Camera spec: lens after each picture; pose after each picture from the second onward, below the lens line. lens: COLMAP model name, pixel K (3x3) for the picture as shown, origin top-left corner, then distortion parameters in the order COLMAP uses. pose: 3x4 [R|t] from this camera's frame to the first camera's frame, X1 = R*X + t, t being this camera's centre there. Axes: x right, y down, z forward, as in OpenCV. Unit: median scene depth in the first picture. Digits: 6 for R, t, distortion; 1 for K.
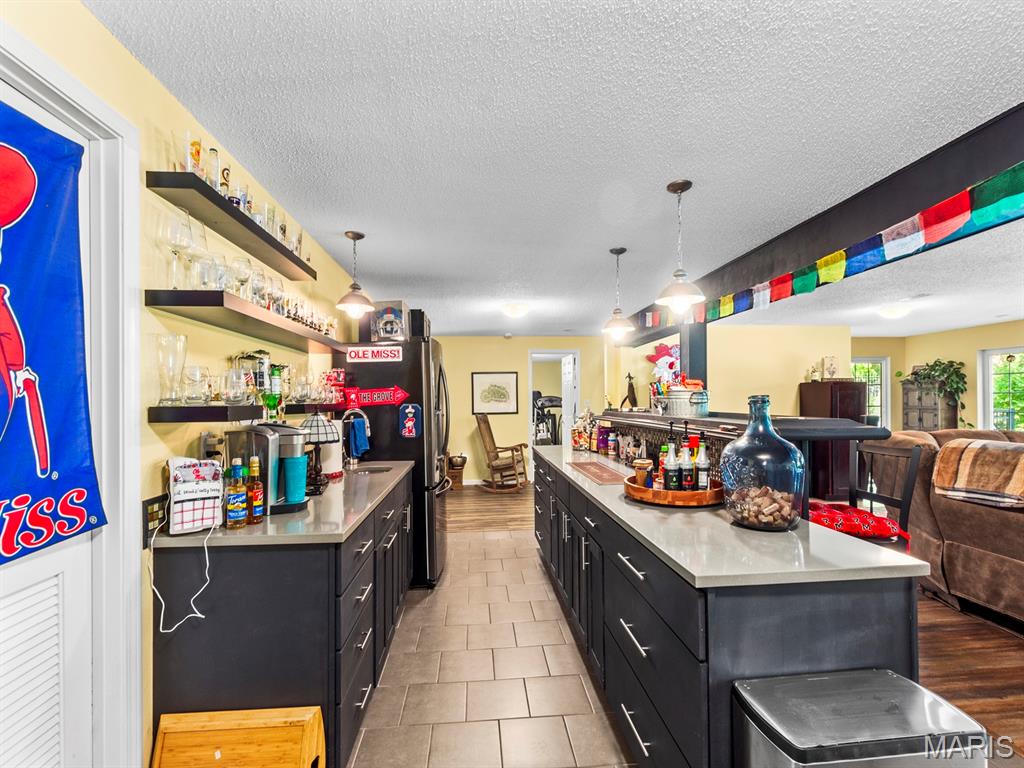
lens RADIAL K [[443.8, 0, 512.5], [0, 443.8, 401.1], [0, 0, 1]] dist [0.000910, 0.000131]
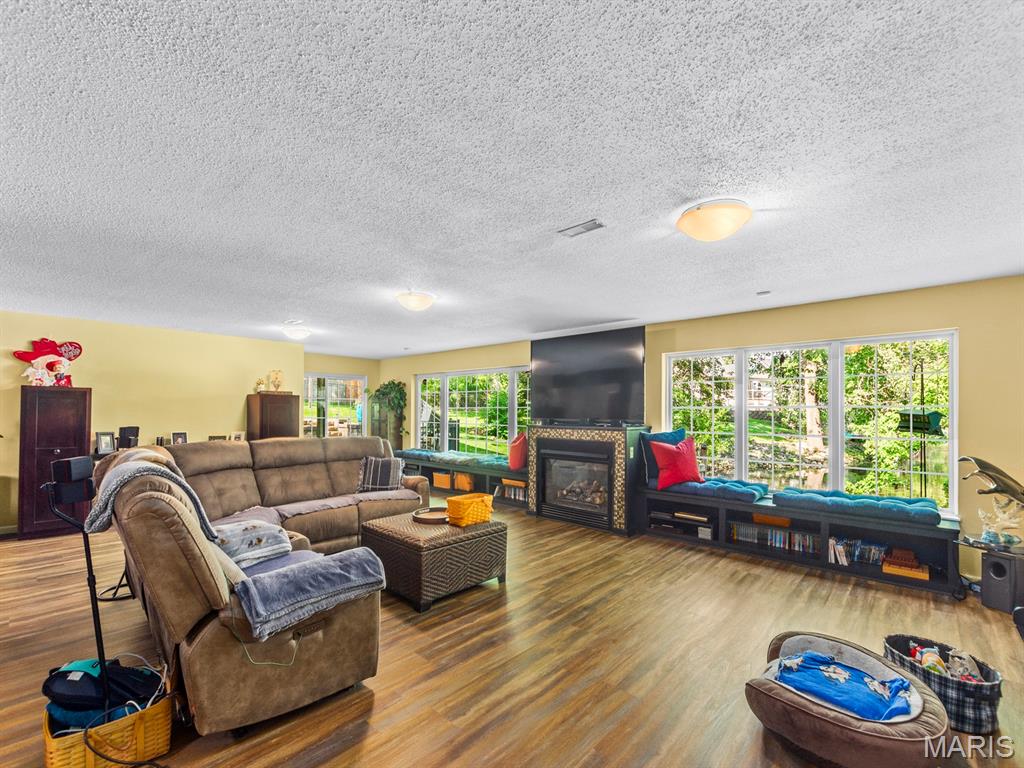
lens RADIAL K [[451.2, 0, 515.7], [0, 451.2, 411.6], [0, 0, 1]] dist [0.002513, 0.000246]
pose [[0.733478, 0.011988, 0.679607, 1.753562], [-0.012494, 0.999913, -0.004154, -0.022831], [-0.679598, -0.005444, 0.733565, -0.730735]]
